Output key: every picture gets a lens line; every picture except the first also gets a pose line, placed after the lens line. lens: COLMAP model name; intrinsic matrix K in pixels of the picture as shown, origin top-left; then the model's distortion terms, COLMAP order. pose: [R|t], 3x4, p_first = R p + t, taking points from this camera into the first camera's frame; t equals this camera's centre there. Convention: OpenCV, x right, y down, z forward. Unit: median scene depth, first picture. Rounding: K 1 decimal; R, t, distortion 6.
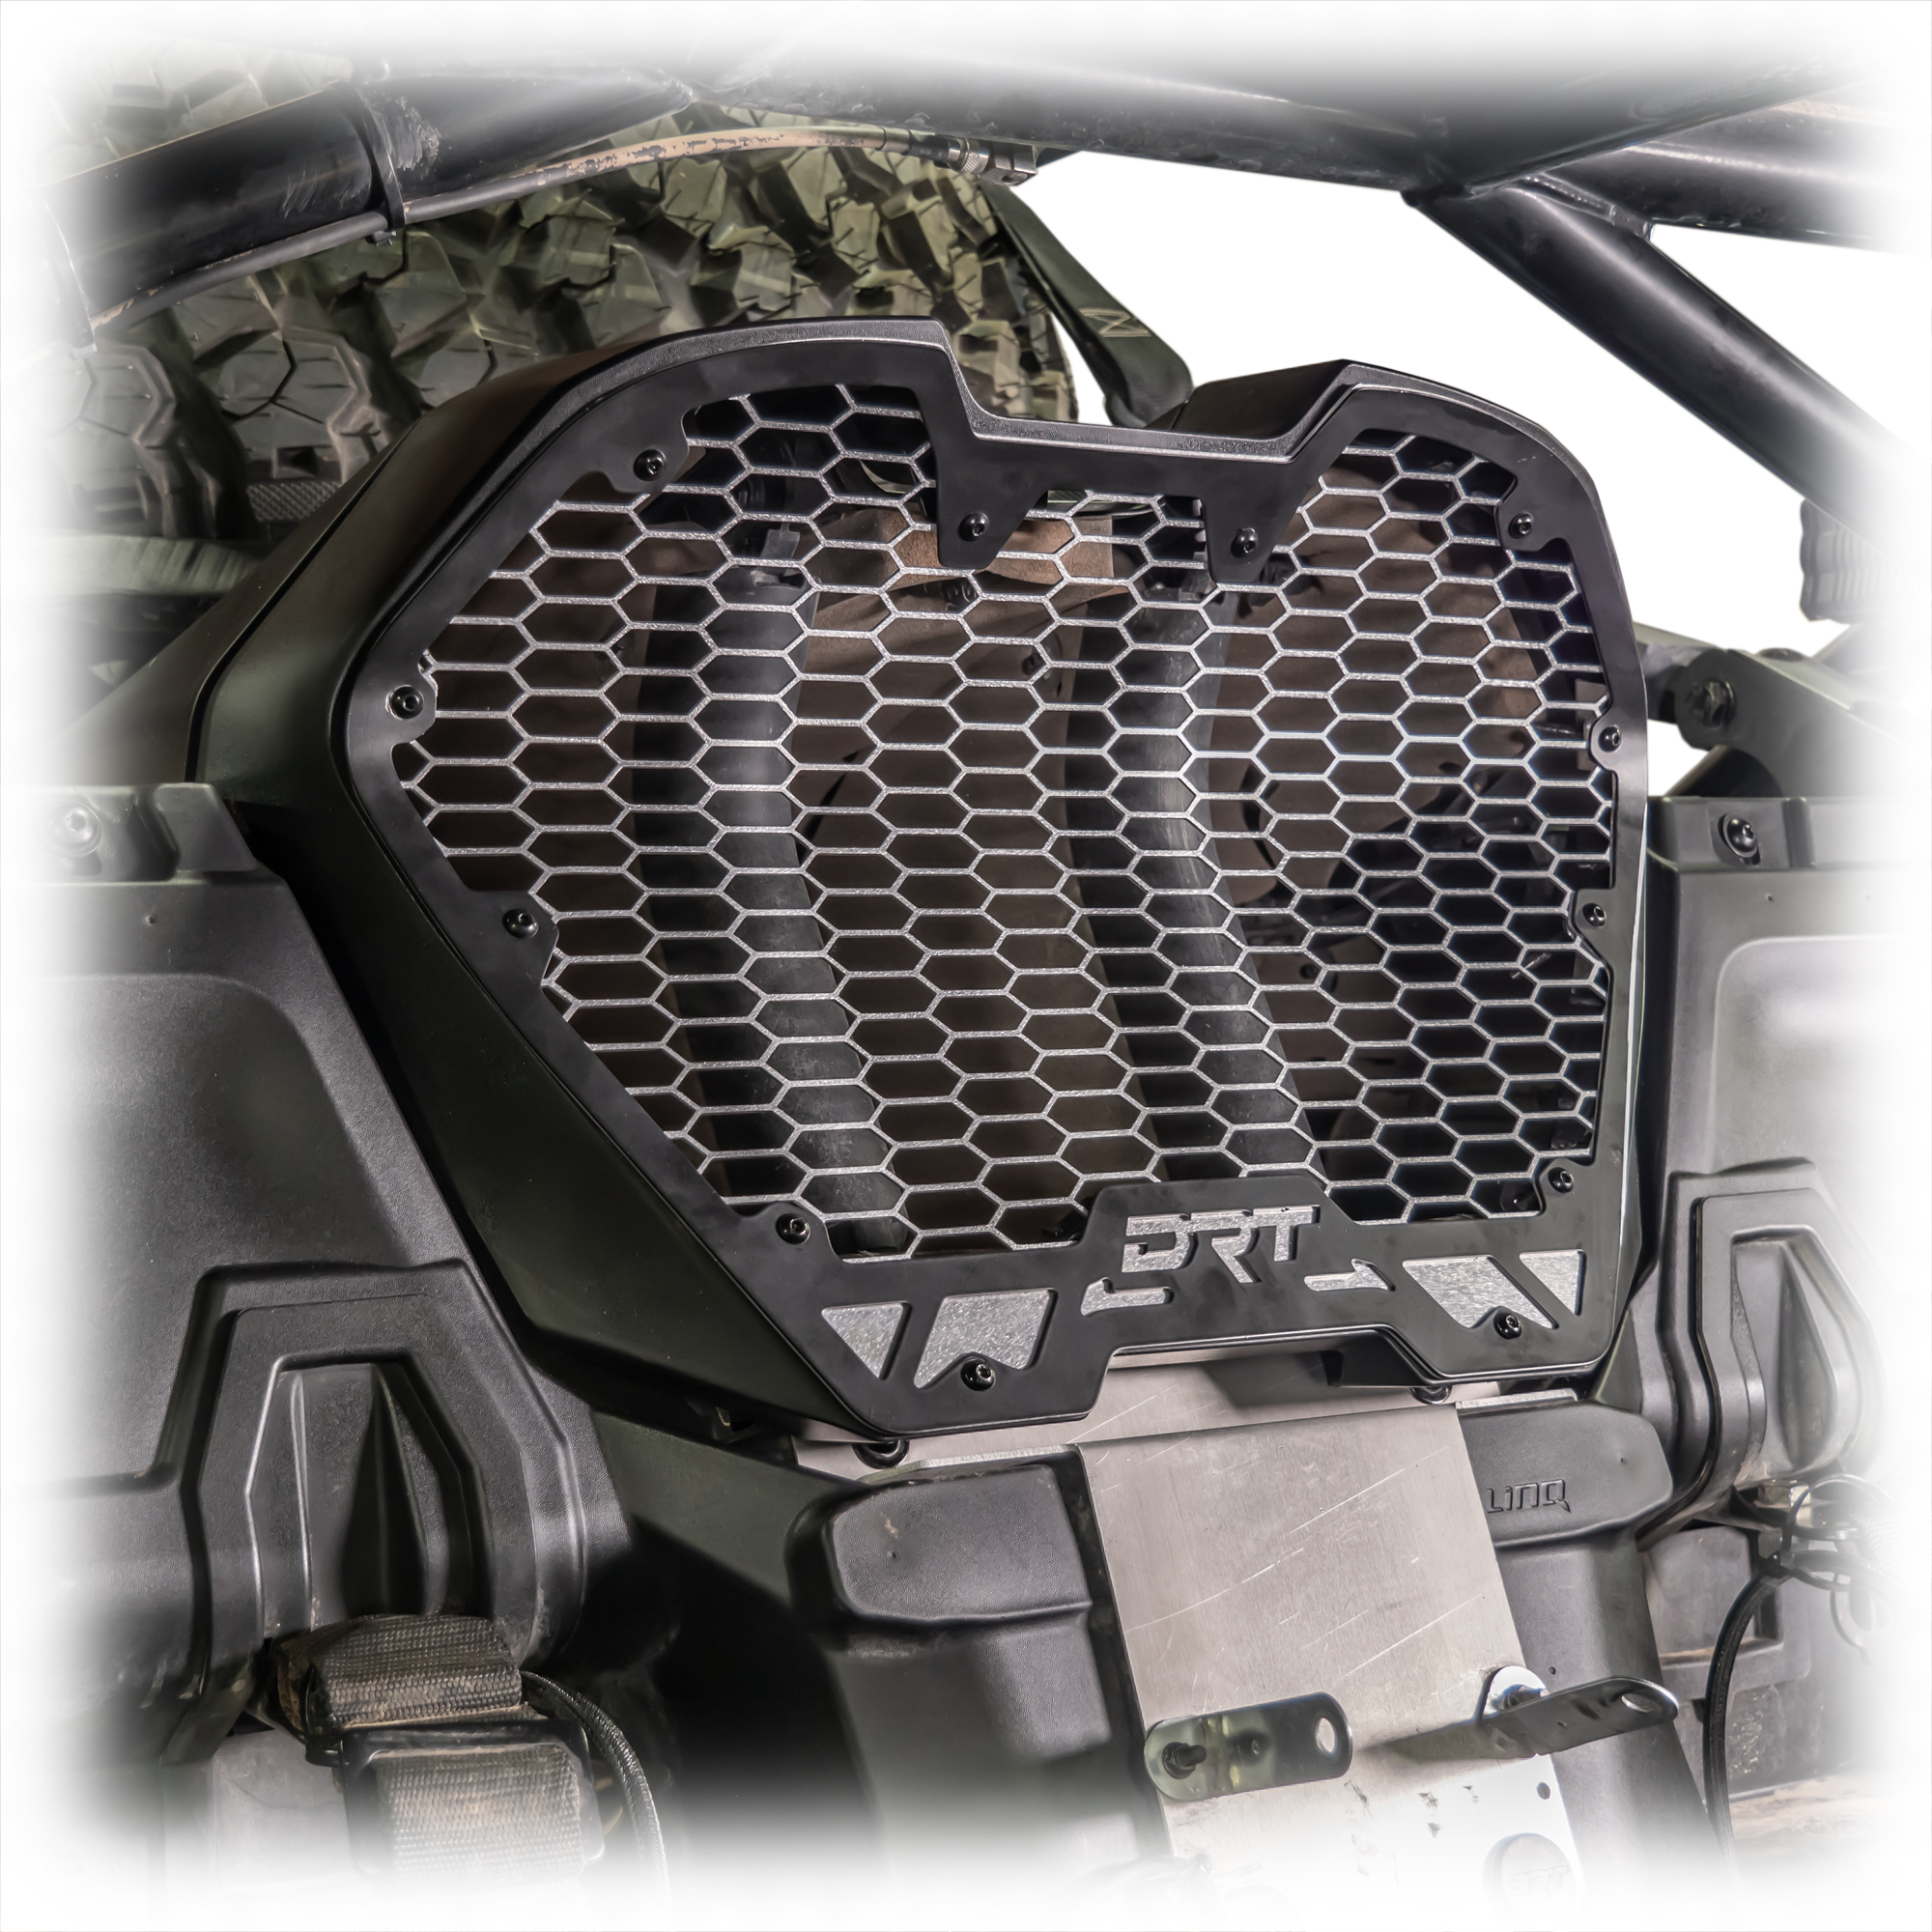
lens RADIAL K [[3182.2, 0, 966.0], [0, 3182.2, 966.0], [0, 0, 1]] dist [0.005946, -0.013792]
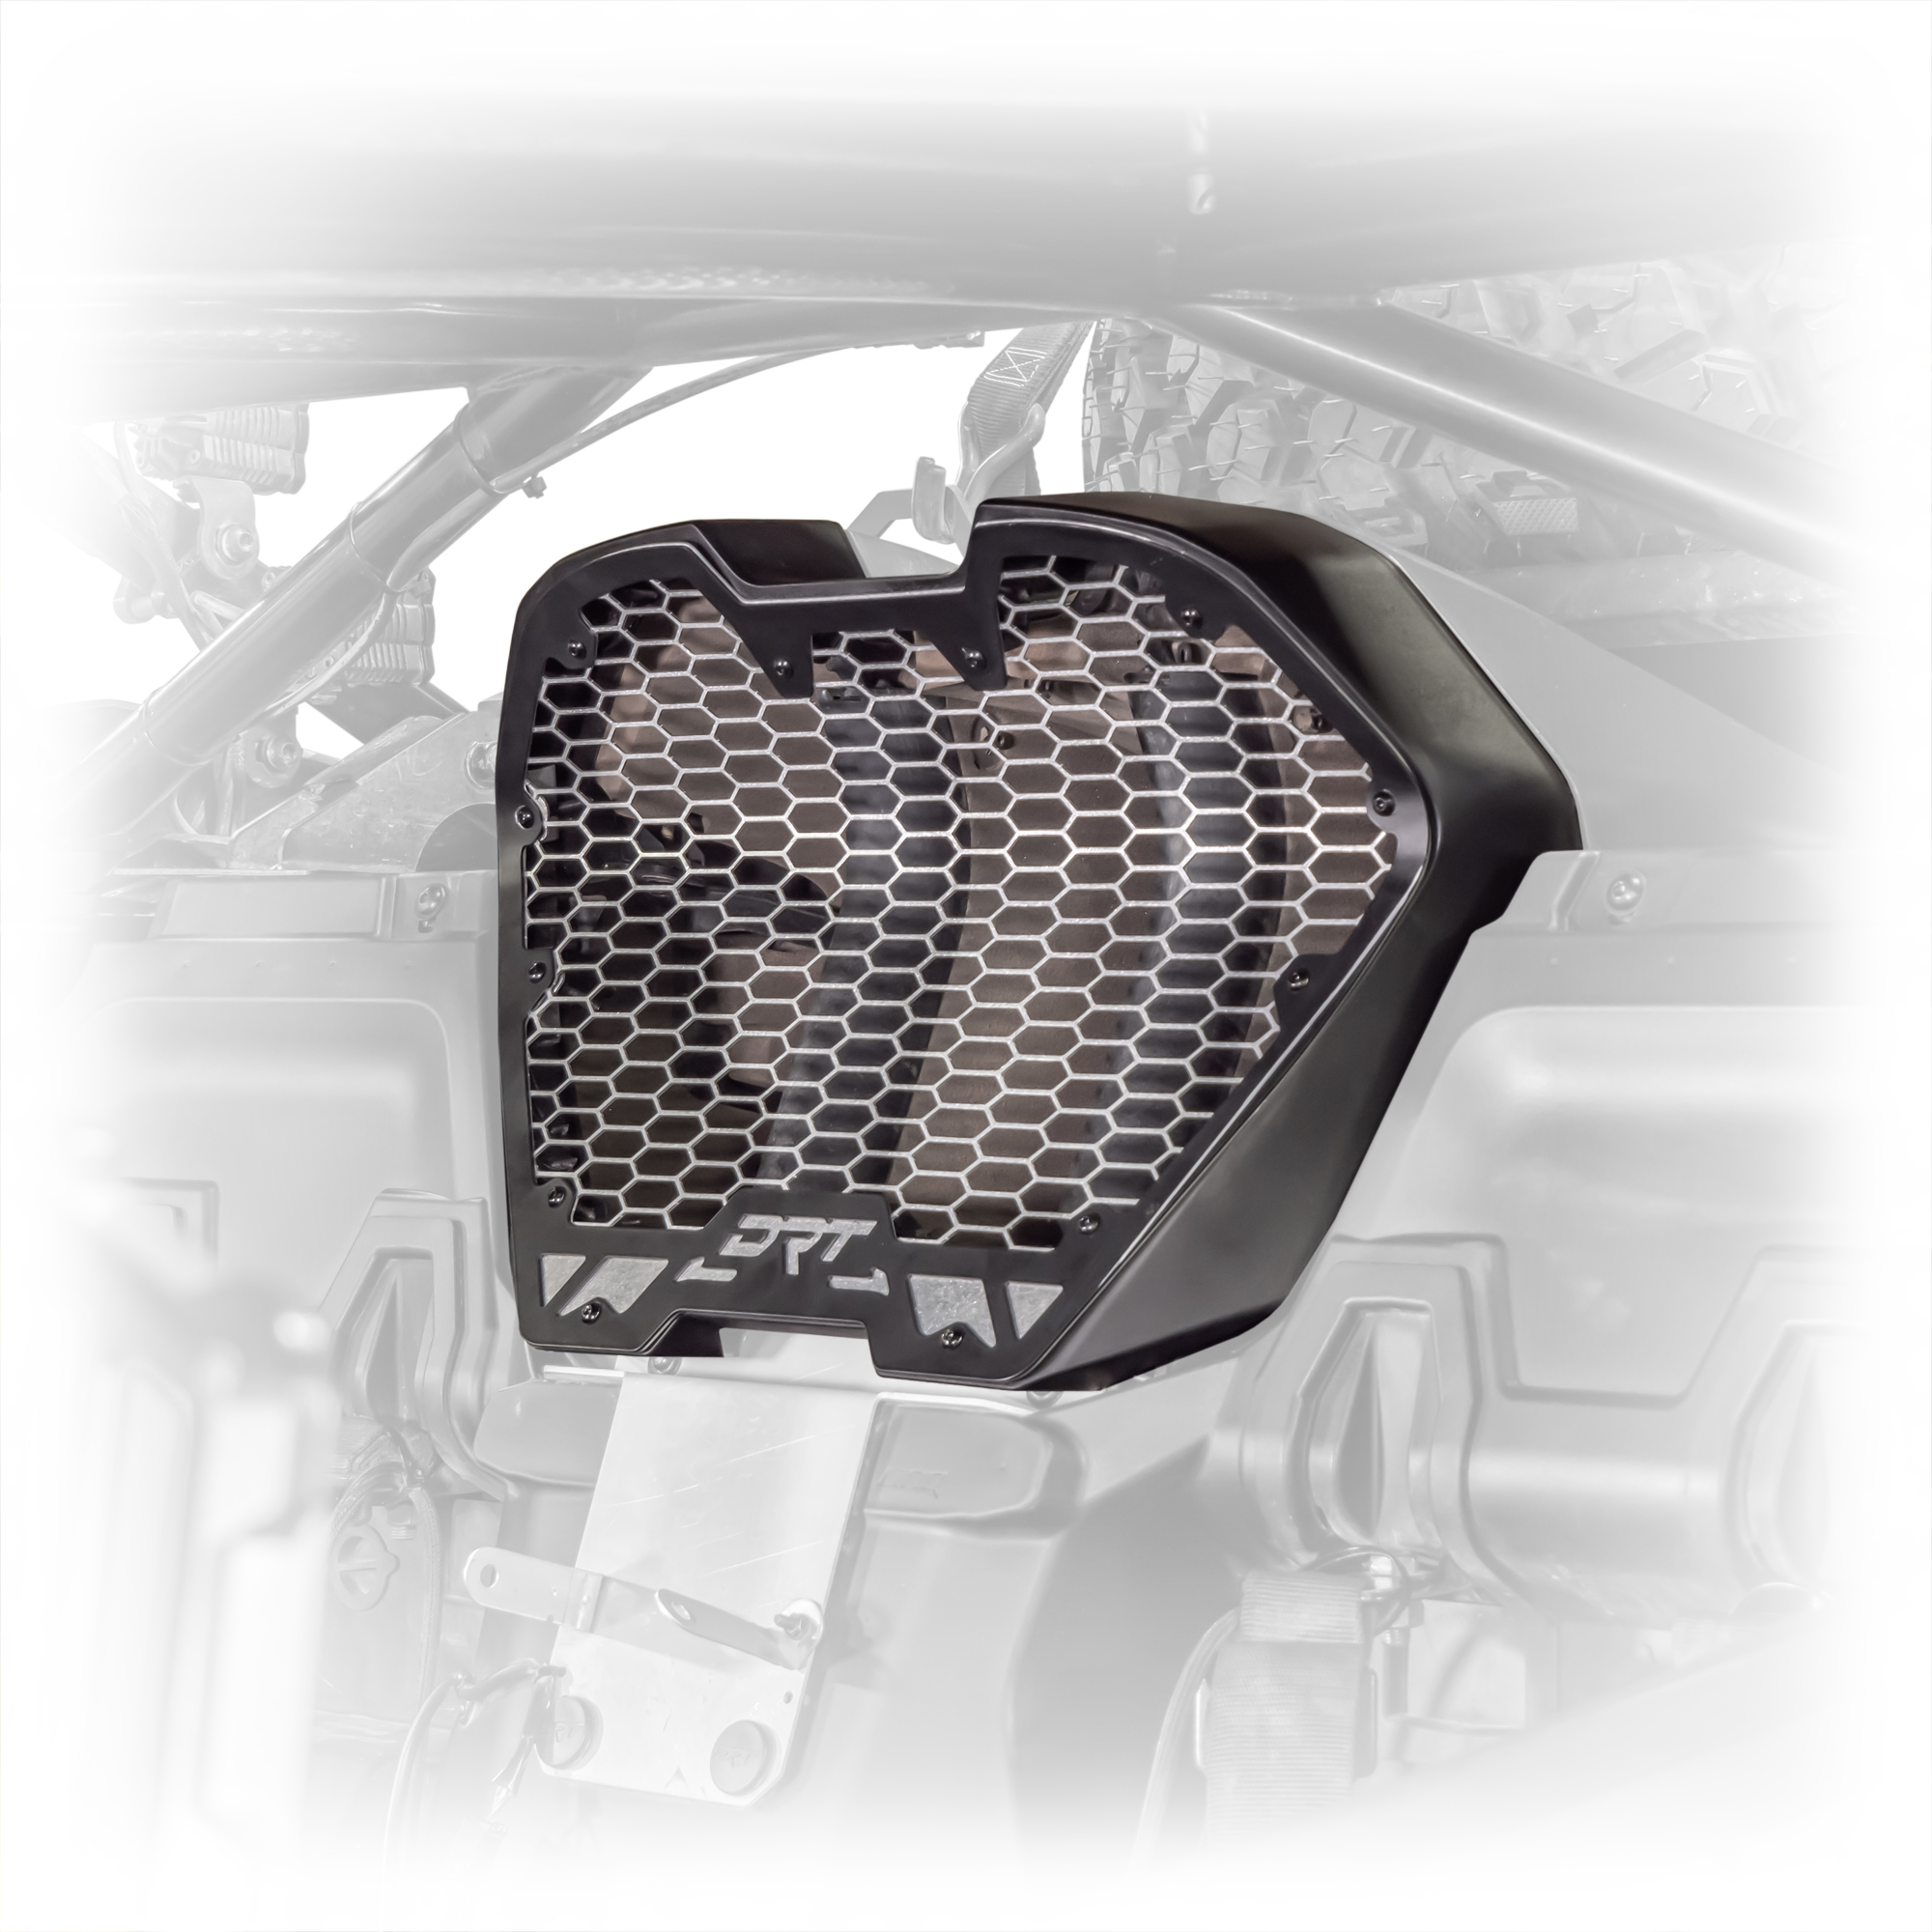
lens RADIAL K [[5831.4, 0, 966.0], [0, 5831.4, 966.0], [0, 0, 1]] dist [0.069478, 0.232278]
pose [[0.270678, 0.038880, -0.961884, 2.263843], [0.012831, 0.998950, 0.043989, -0.119998], [0.962584, -0.024249, 0.269895, 0.435454]]
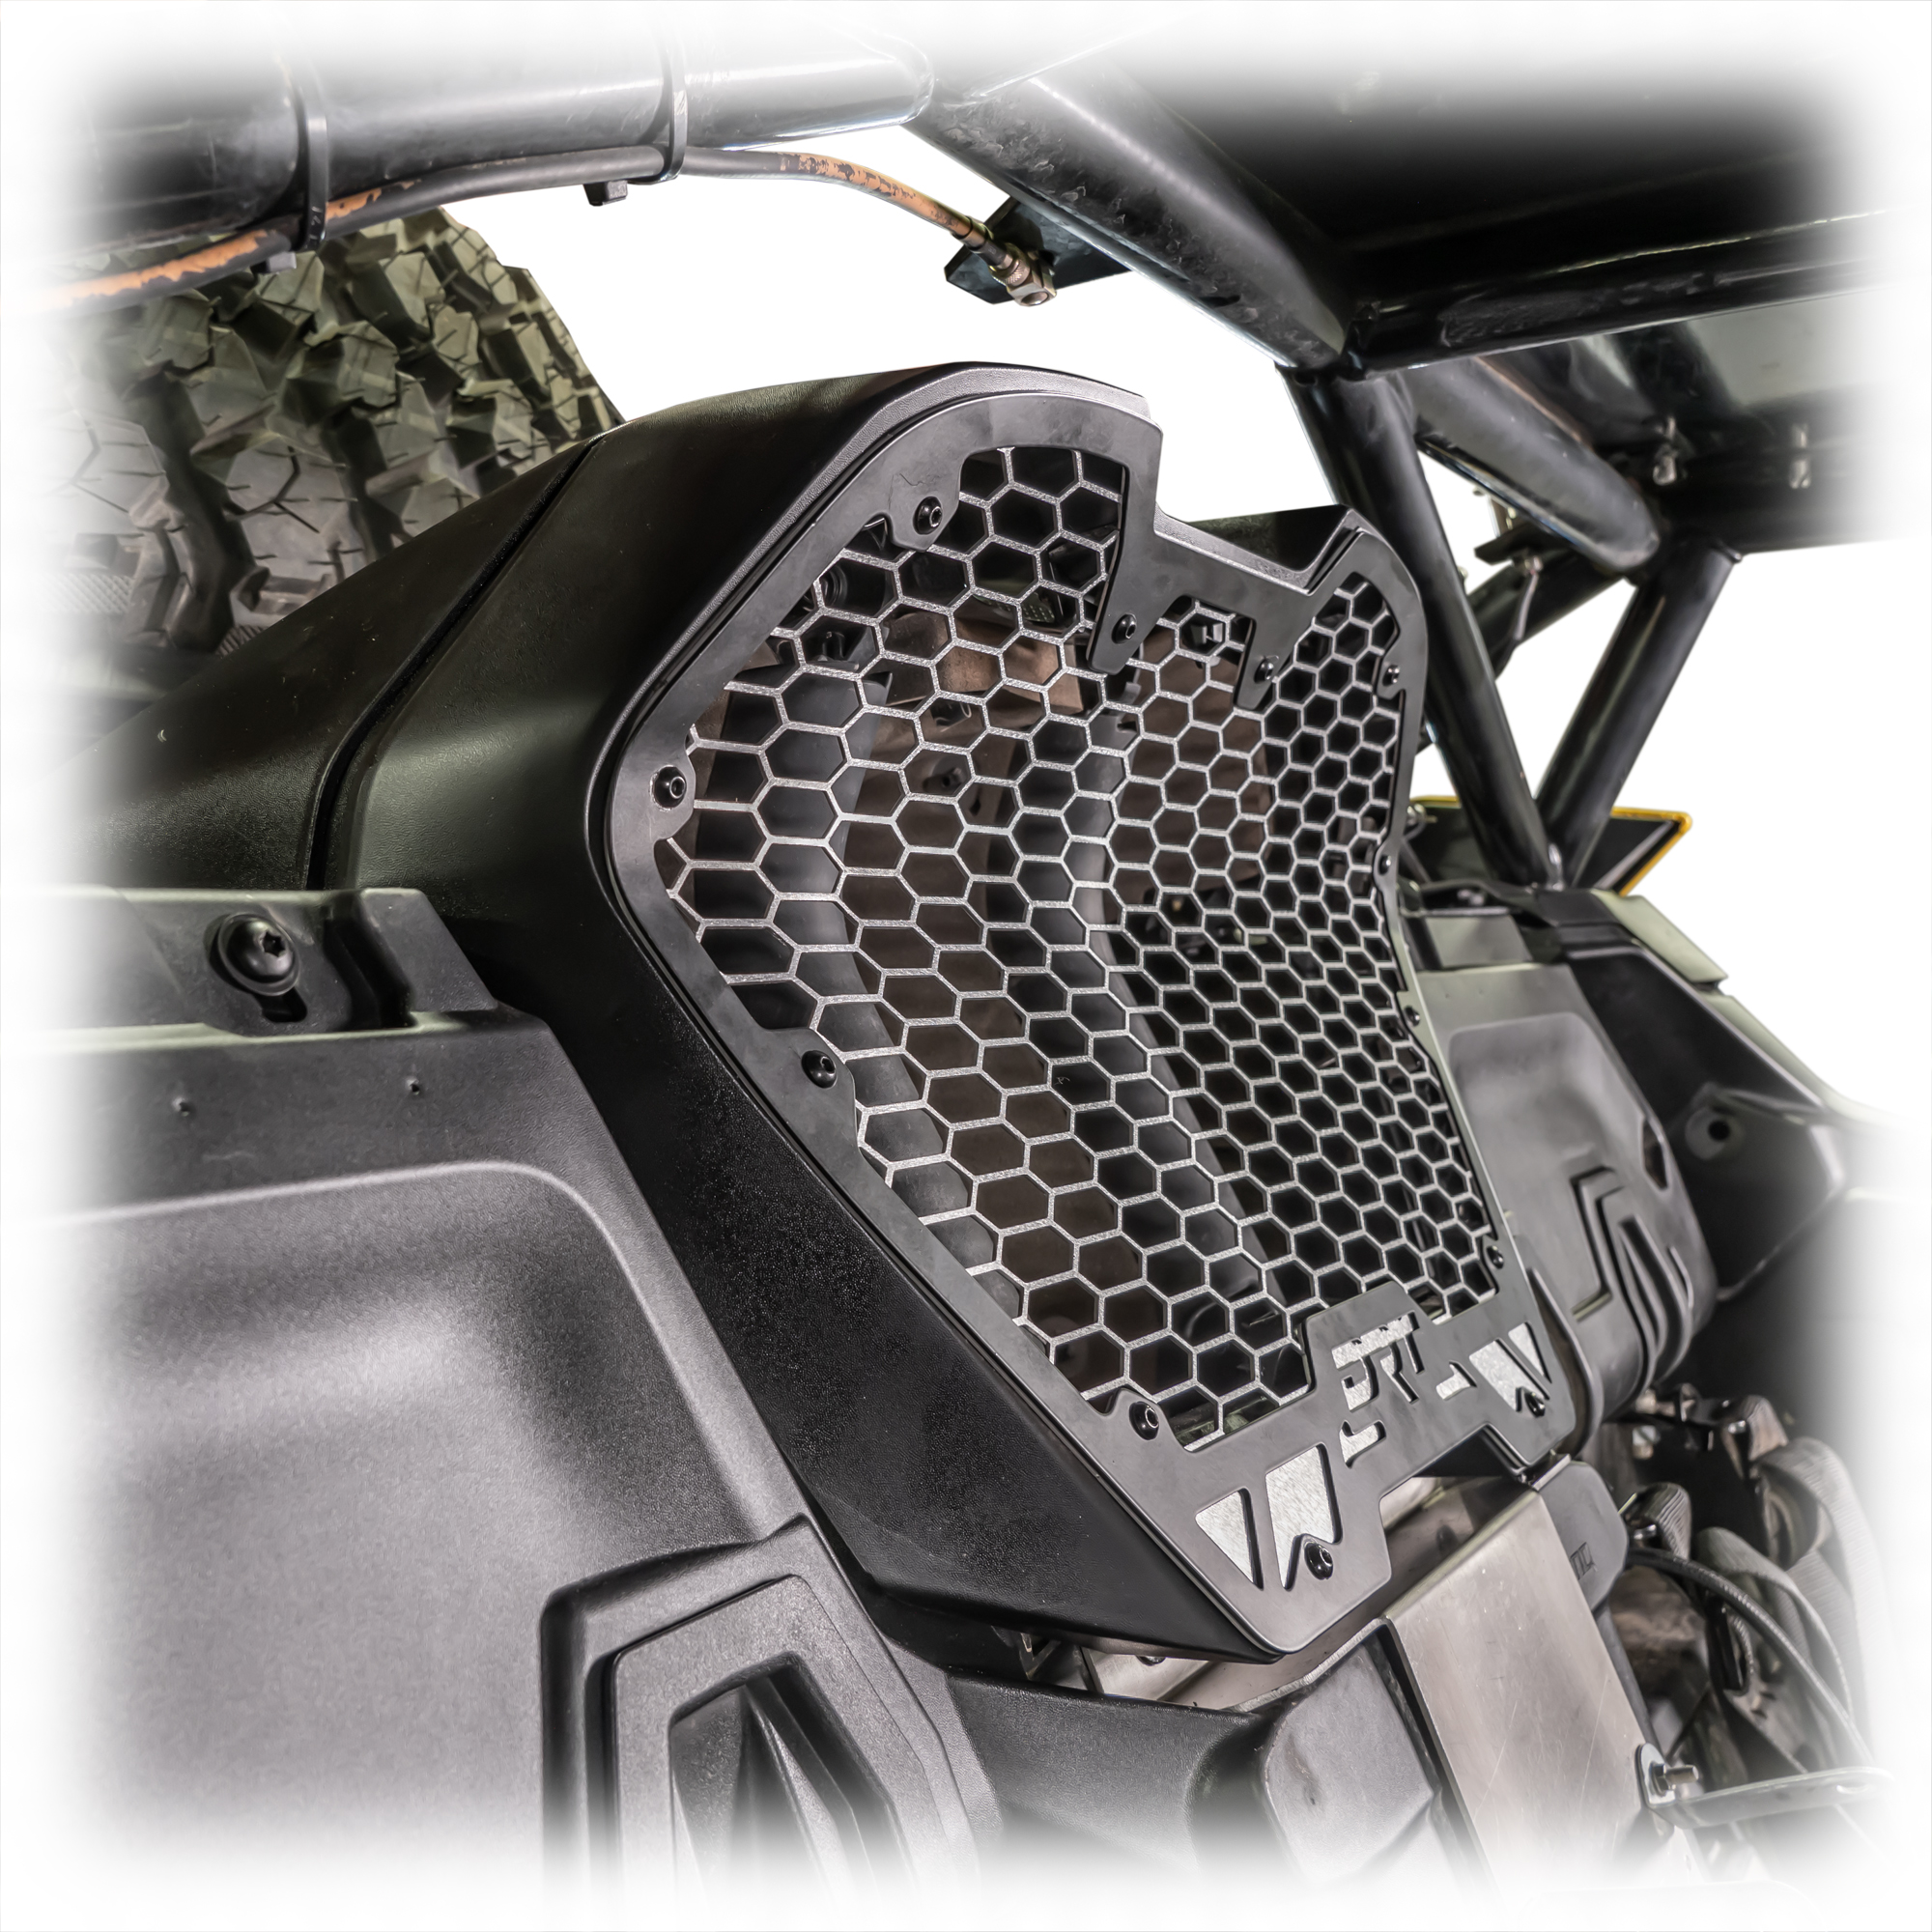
lens RADIAL K [[1884.0, 0, 919.4], [0, 1884.0, 968.5], [0, 0, 1]] dist [-0.023758, -0.010847]
pose [[0.907478, -0.006827, 0.420043, -0.291636], [0.015188, 0.999747, -0.016563, -0.028048], [-0.419824, 0.021410, 0.907353, 0.519241]]
